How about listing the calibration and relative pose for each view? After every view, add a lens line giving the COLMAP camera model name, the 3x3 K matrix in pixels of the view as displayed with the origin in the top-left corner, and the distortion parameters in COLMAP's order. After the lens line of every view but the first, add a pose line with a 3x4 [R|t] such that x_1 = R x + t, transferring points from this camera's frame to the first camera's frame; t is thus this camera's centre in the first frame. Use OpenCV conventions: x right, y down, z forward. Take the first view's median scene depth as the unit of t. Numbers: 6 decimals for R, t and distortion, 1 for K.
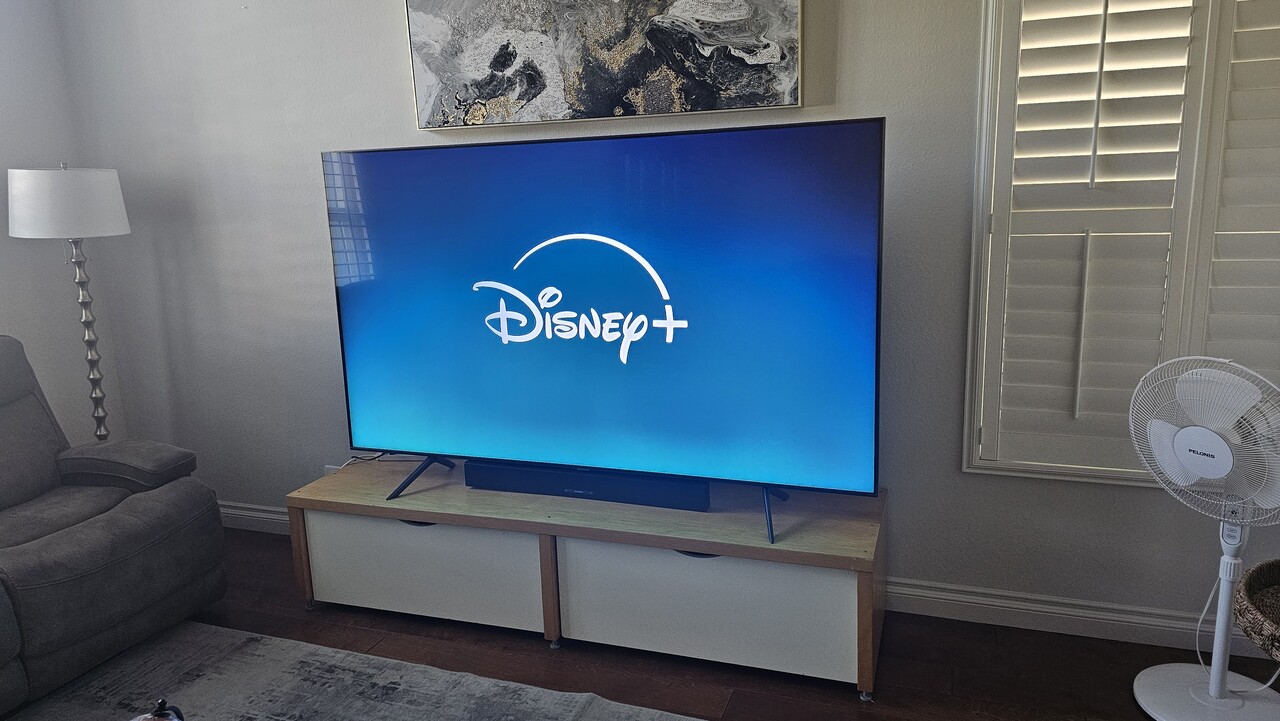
lens RADIAL K [[757.3, 0, 640.0], [0, 757.3, 360.5], [0, 0, 1]] dist [0.051990, -0.040470]
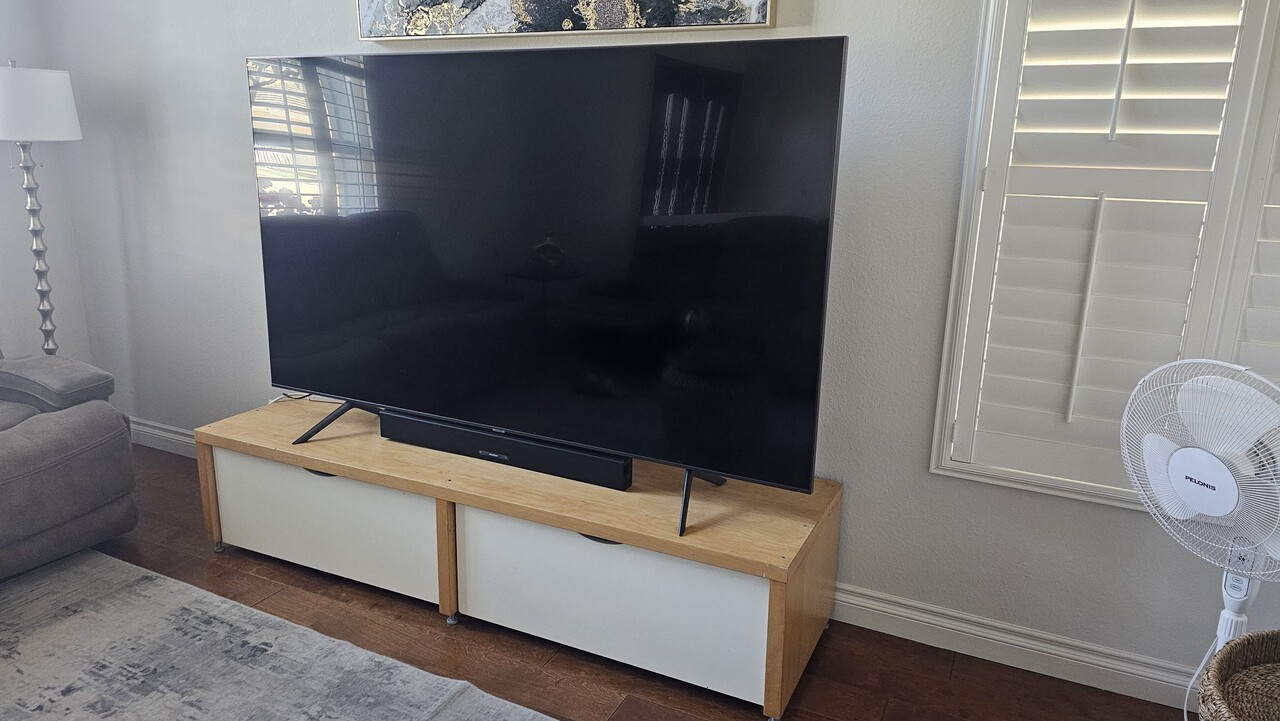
lens RADIAL K [[765.5, 0, 639.2], [0, 765.5, 347.7], [0, 0, 1]] dist [0.053203, -0.039370]
pose [[0.993189, 0.078852, -0.085776, 0.168666], [-0.075077, 0.996098, 0.046390, -0.008354], [0.089099, -0.039635, 0.995234, 0.125471]]
